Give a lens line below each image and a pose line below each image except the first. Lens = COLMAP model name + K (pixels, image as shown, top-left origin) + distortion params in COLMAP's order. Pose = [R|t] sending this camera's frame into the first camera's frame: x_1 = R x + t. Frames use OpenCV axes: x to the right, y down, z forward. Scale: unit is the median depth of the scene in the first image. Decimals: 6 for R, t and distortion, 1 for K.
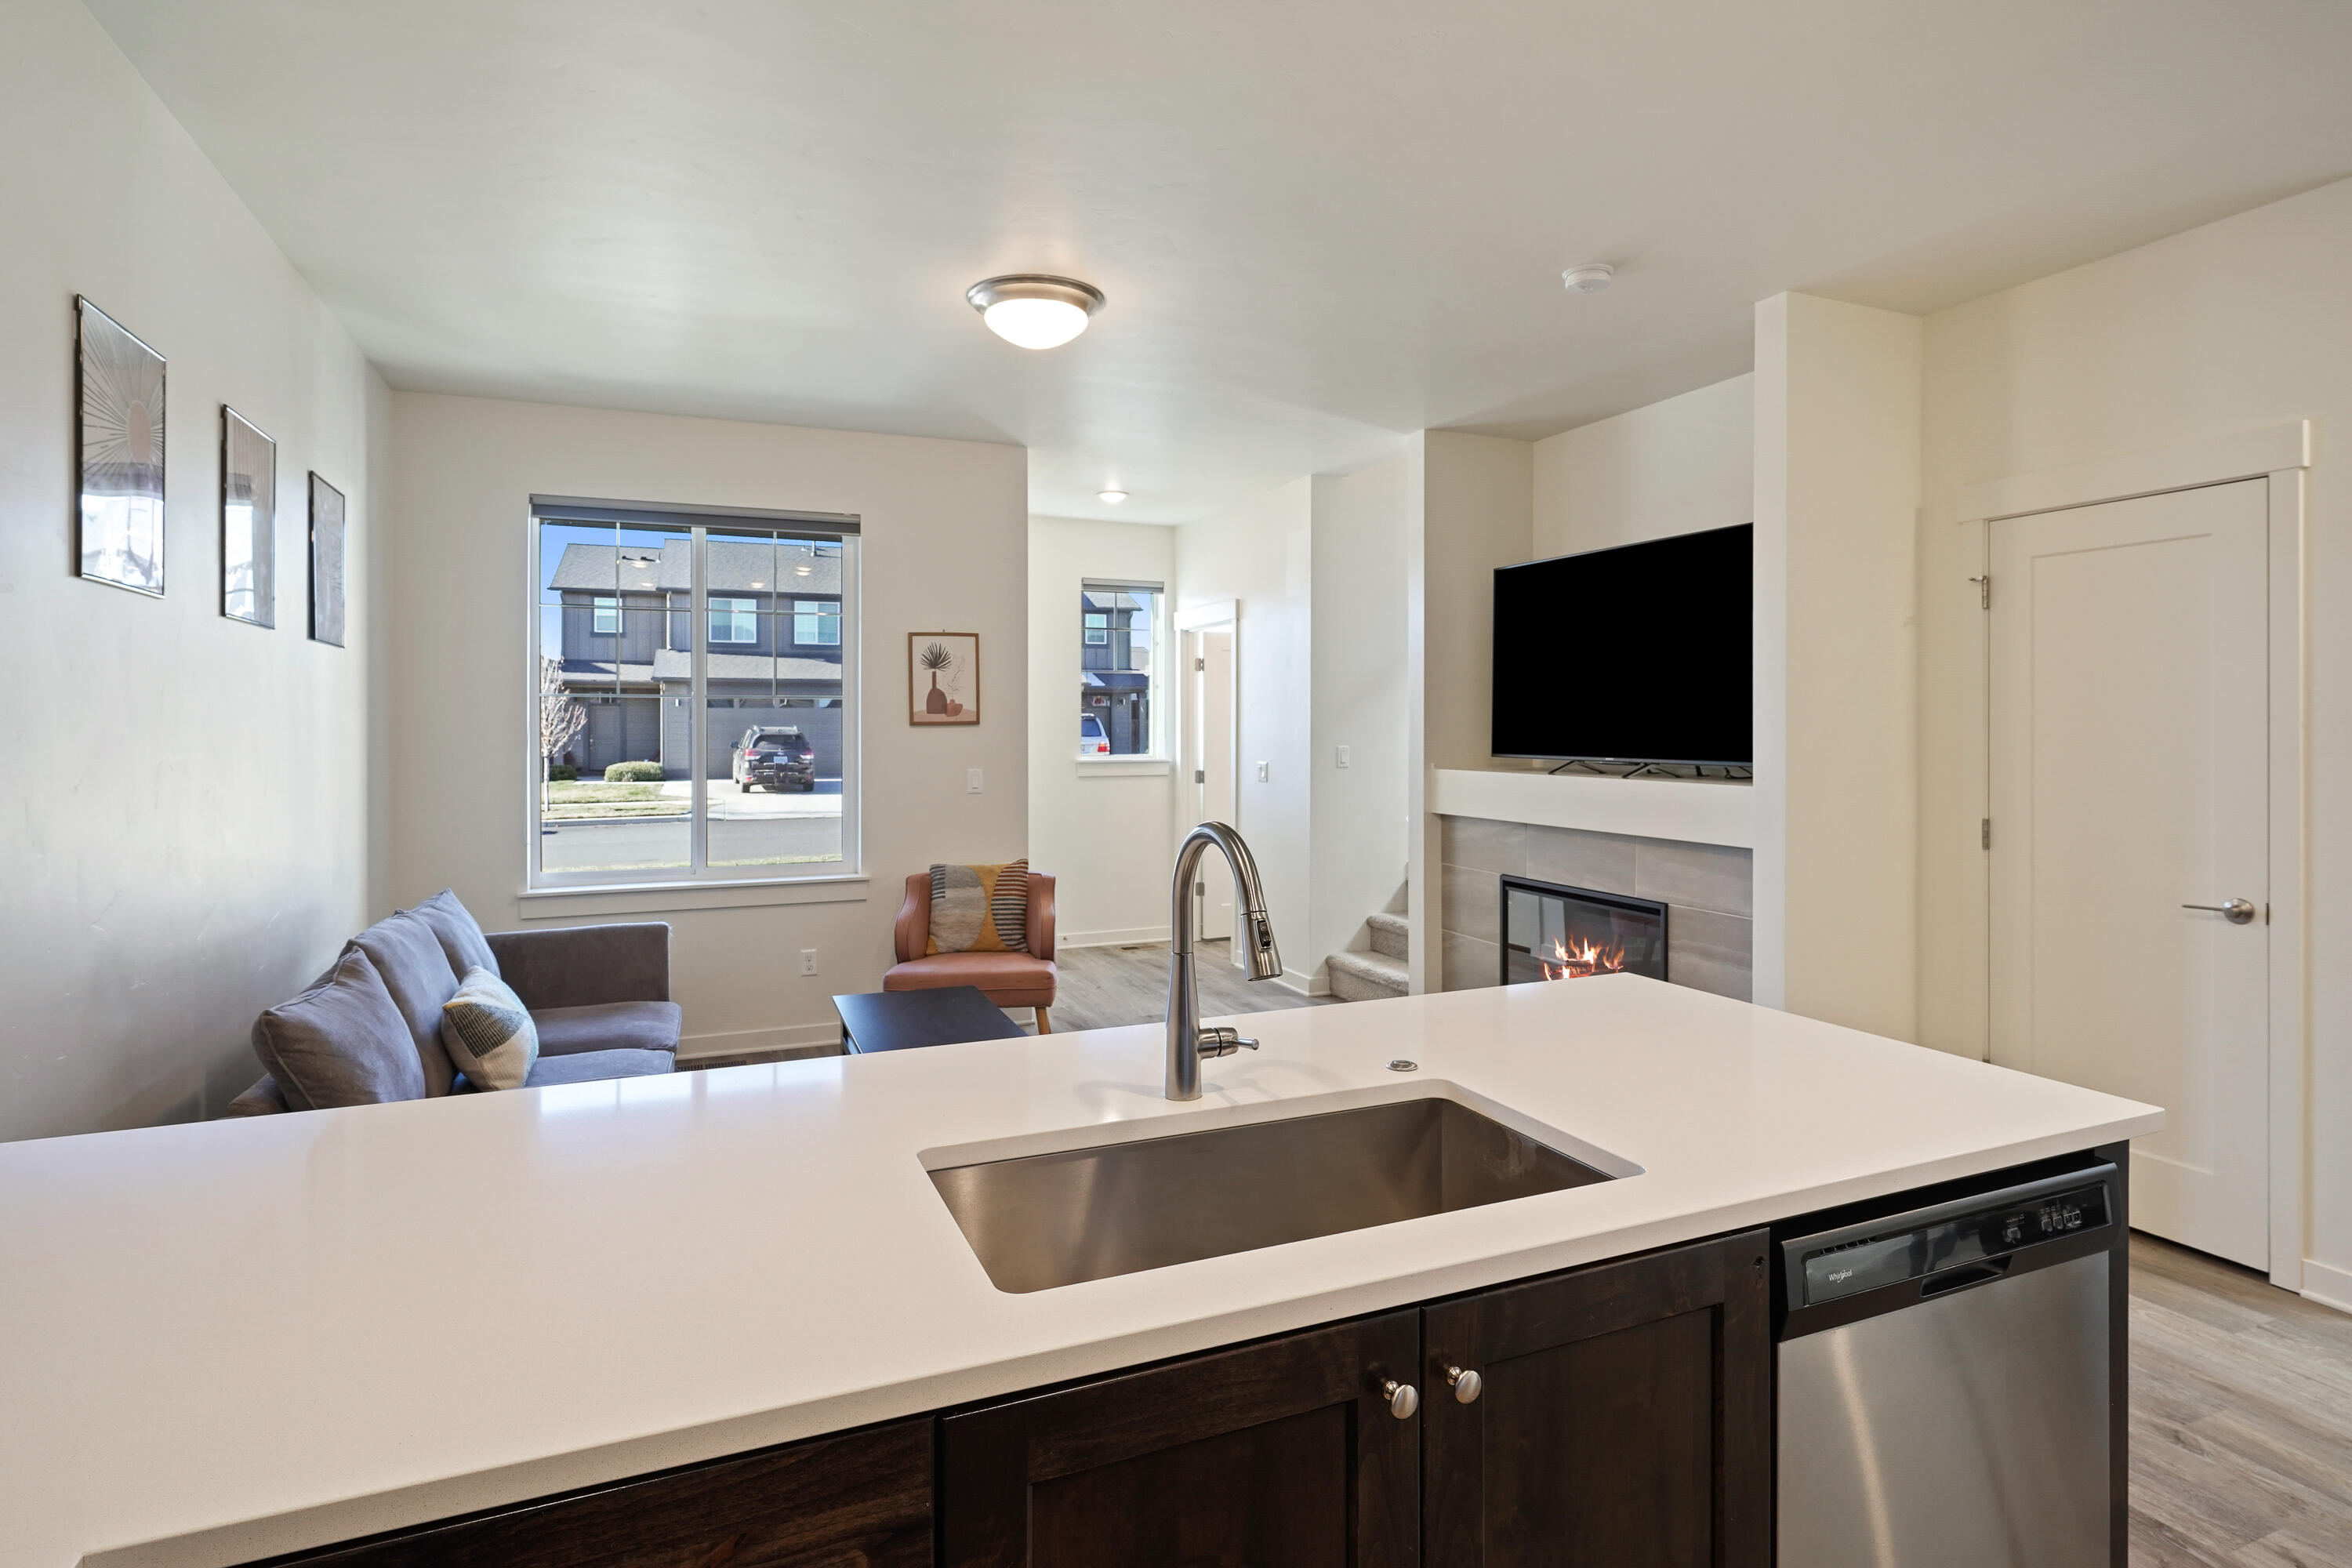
lens RADIAL K [[1197.5, 0, 1185.3], [0, 1197.5, 735.7], [0, 0, 1]] dist [-0.013278, 0.003969]
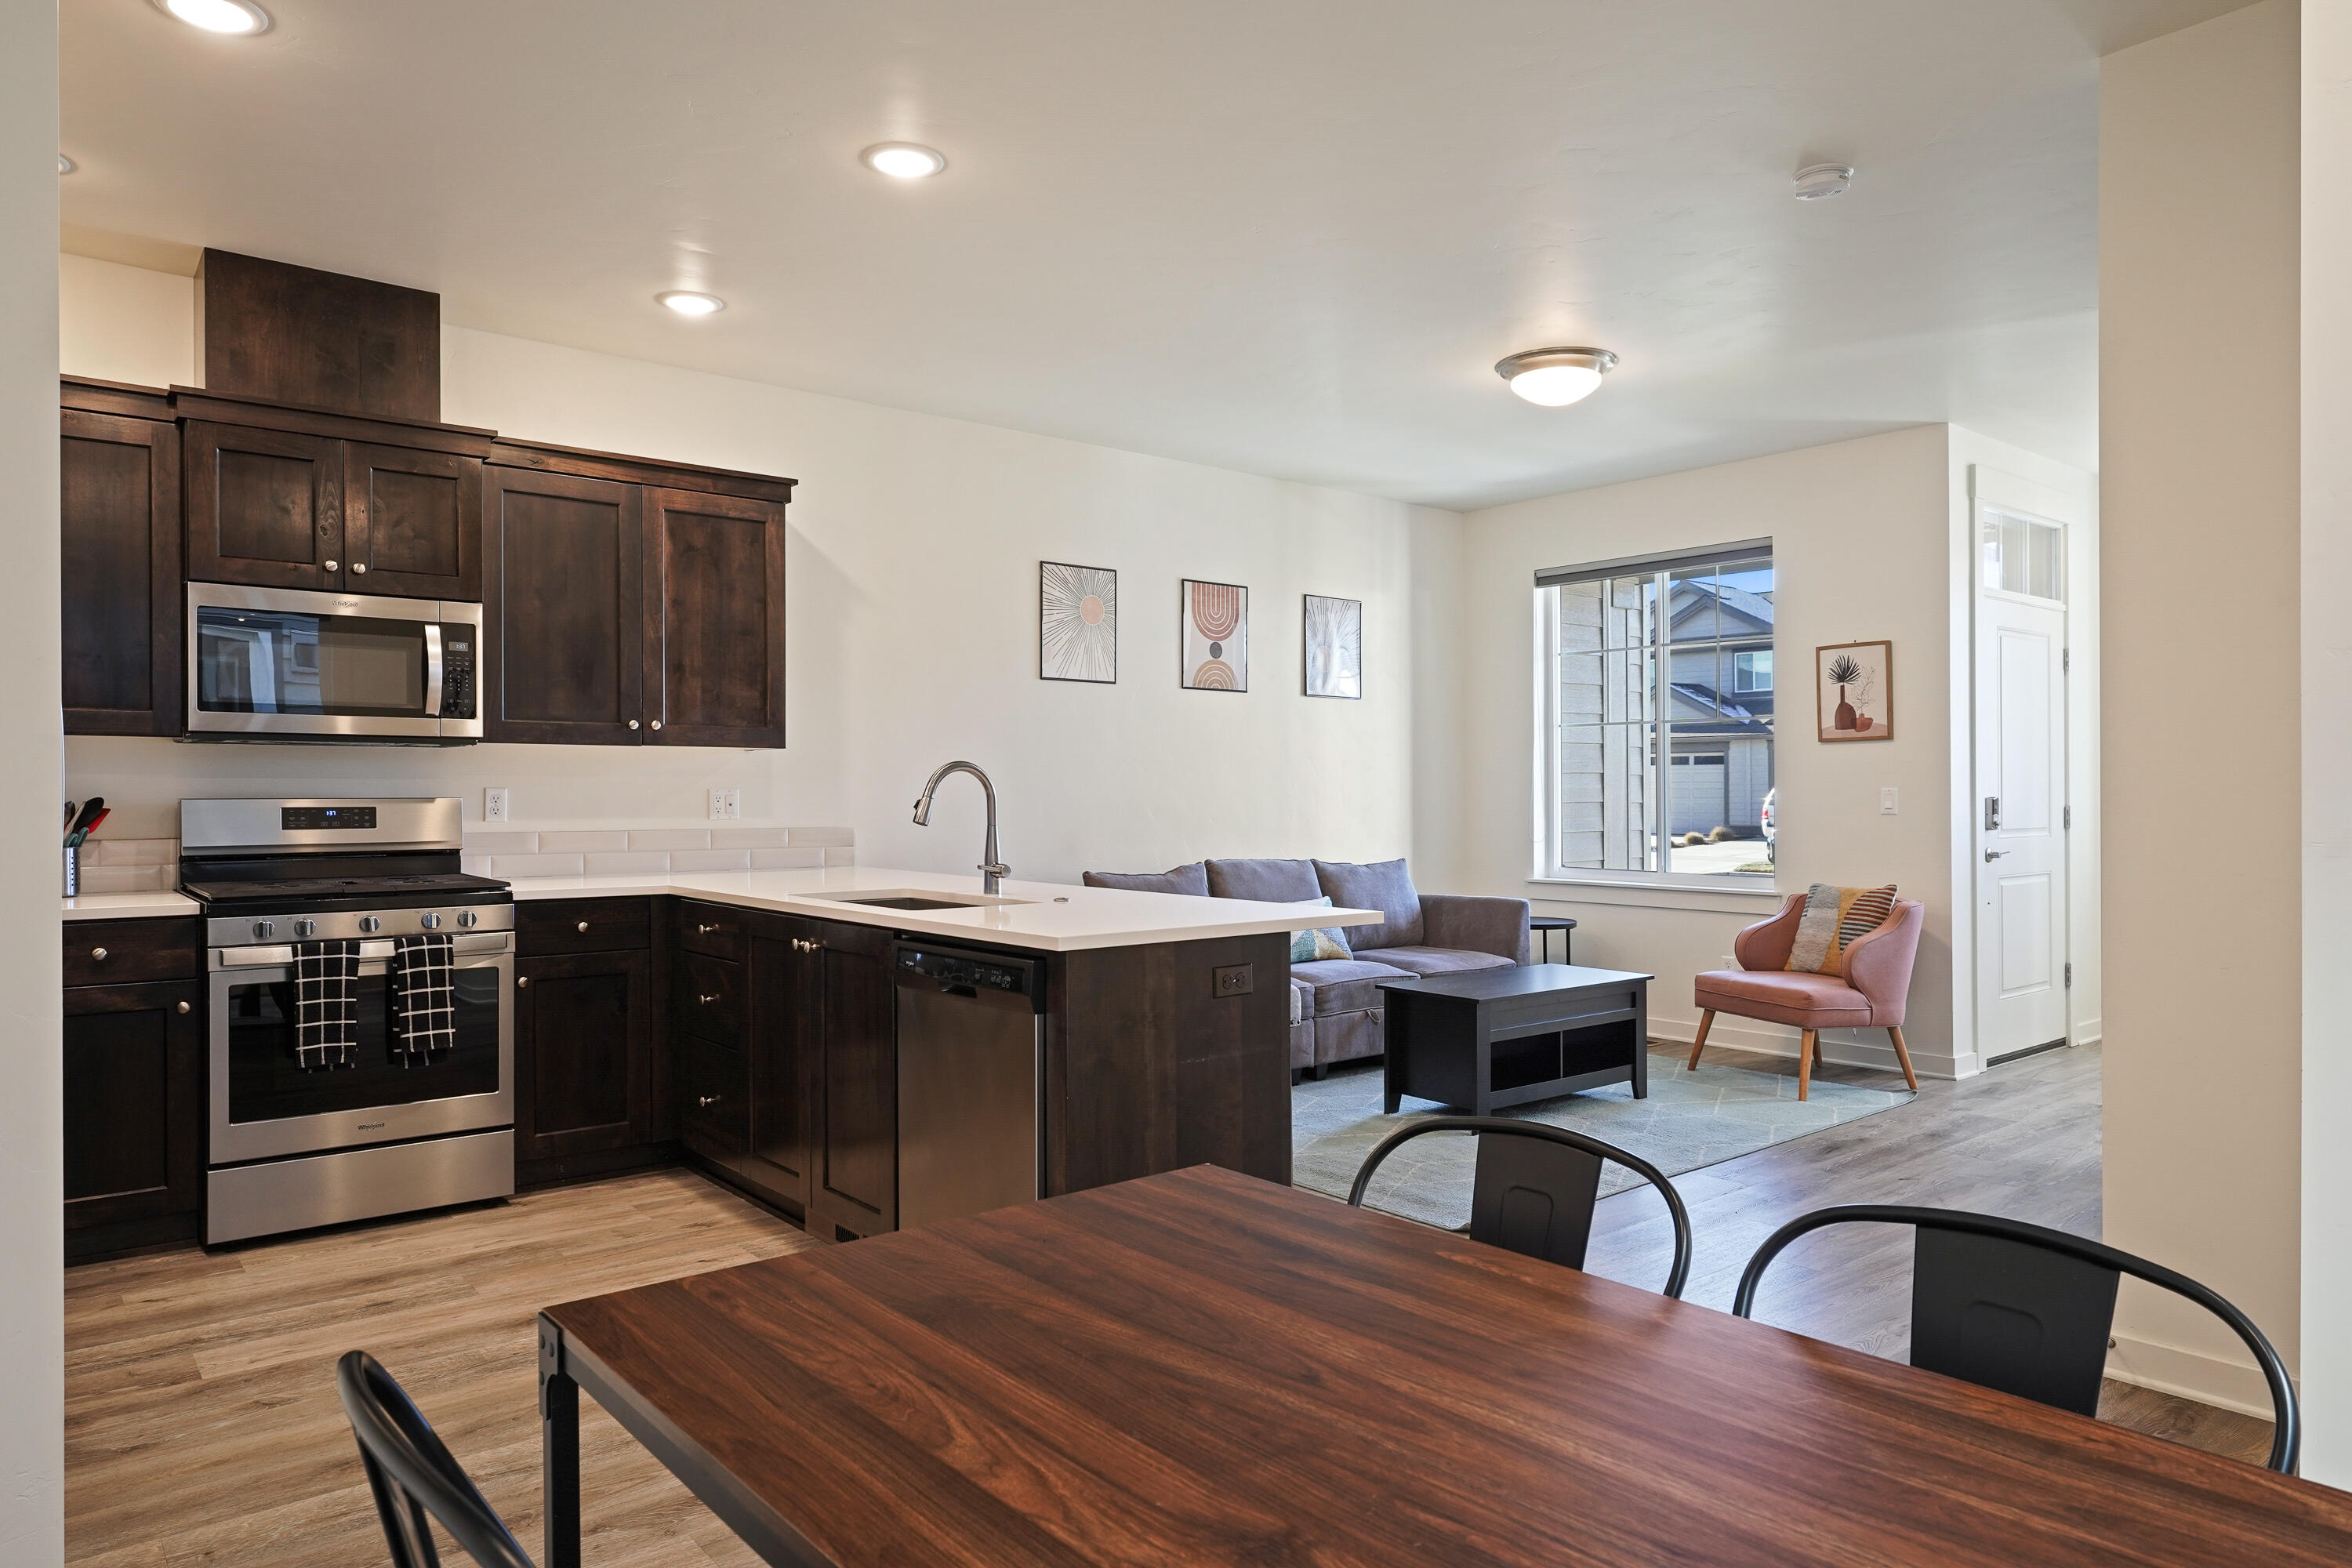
lens RADIAL K [[1481.4, 0, 1189.8], [0, 1481.4, 802.5], [0, 0, 1]] dist [-0.015609, 0.017279]
pose [[0.288489, 0.009368, -0.957437, 0.820515], [-0.005703, 0.999951, 0.008066, 0.035766], [0.957466, 0.003133, 0.288529, 0.169875]]
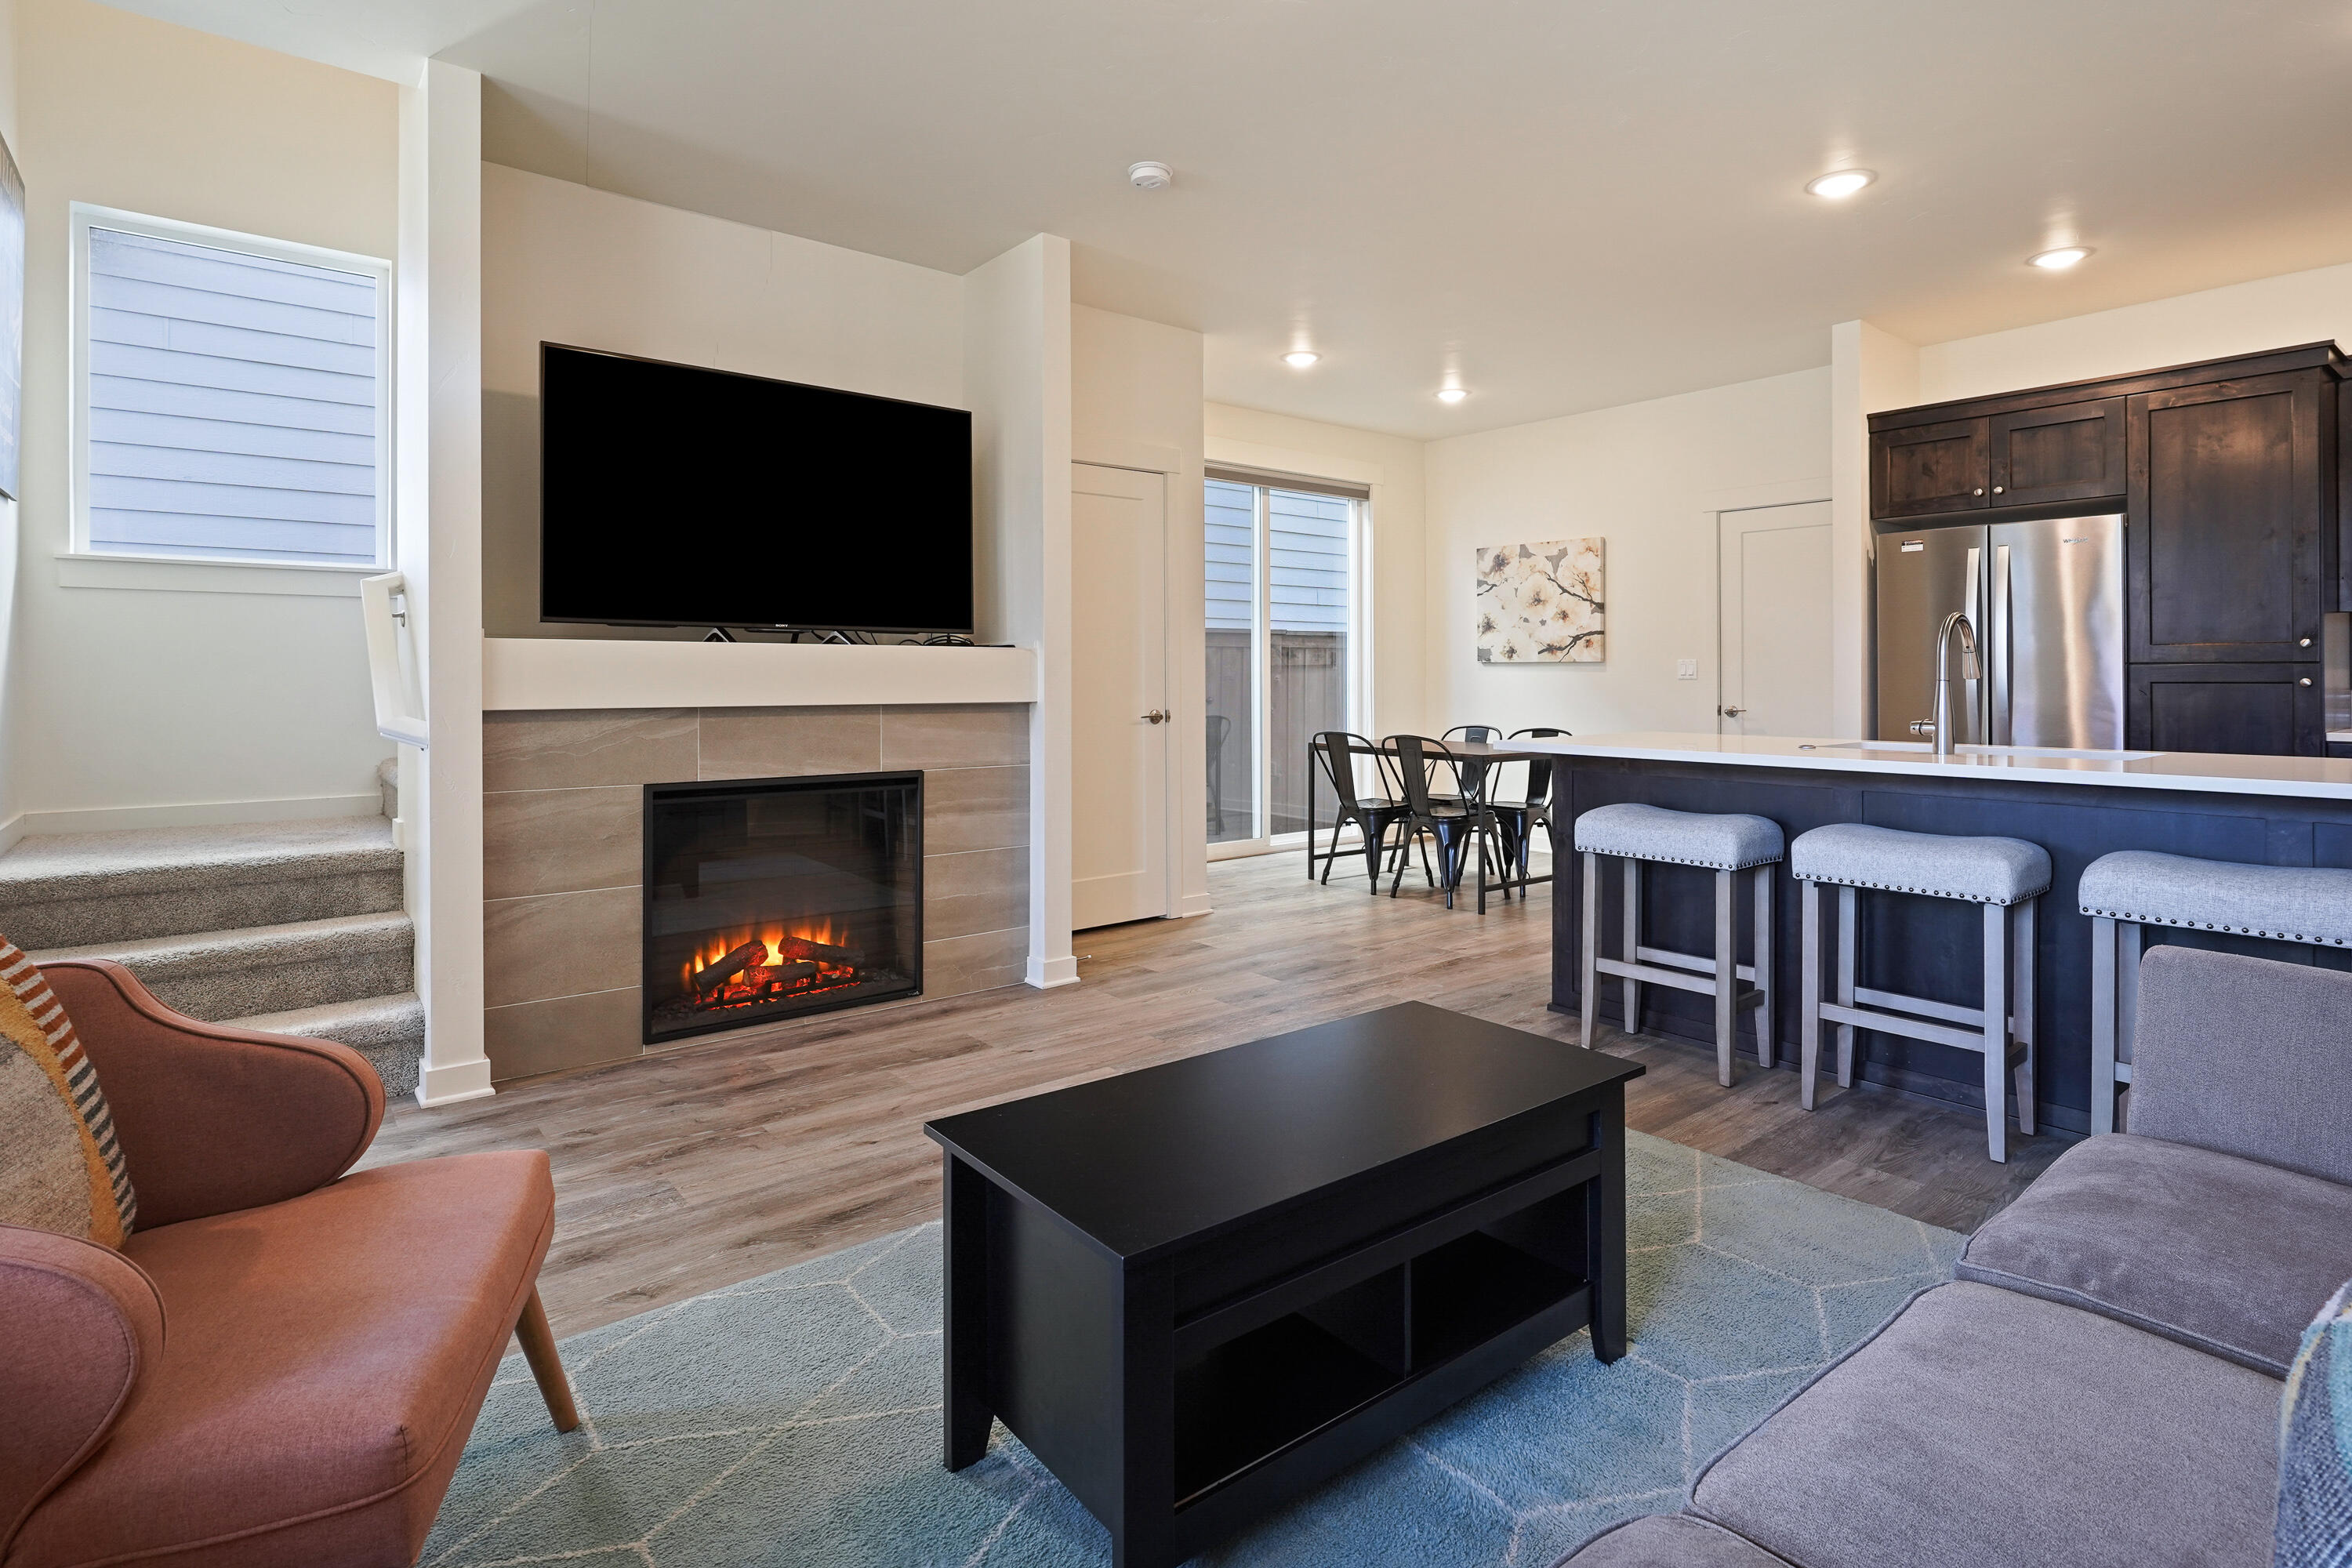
lens RADIAL K [[1151.9, 0, 1173.1], [0, 1151.9, 691.8], [0, 0, 1]] dist [-0.016270, 0.010188]
pose [[-0.263267, -0.011475, 0.964655, -0.460197], [0.006927, 0.999881, 0.013785, 0.051031], [-0.964698, 0.010311, -0.263156, 0.842563]]
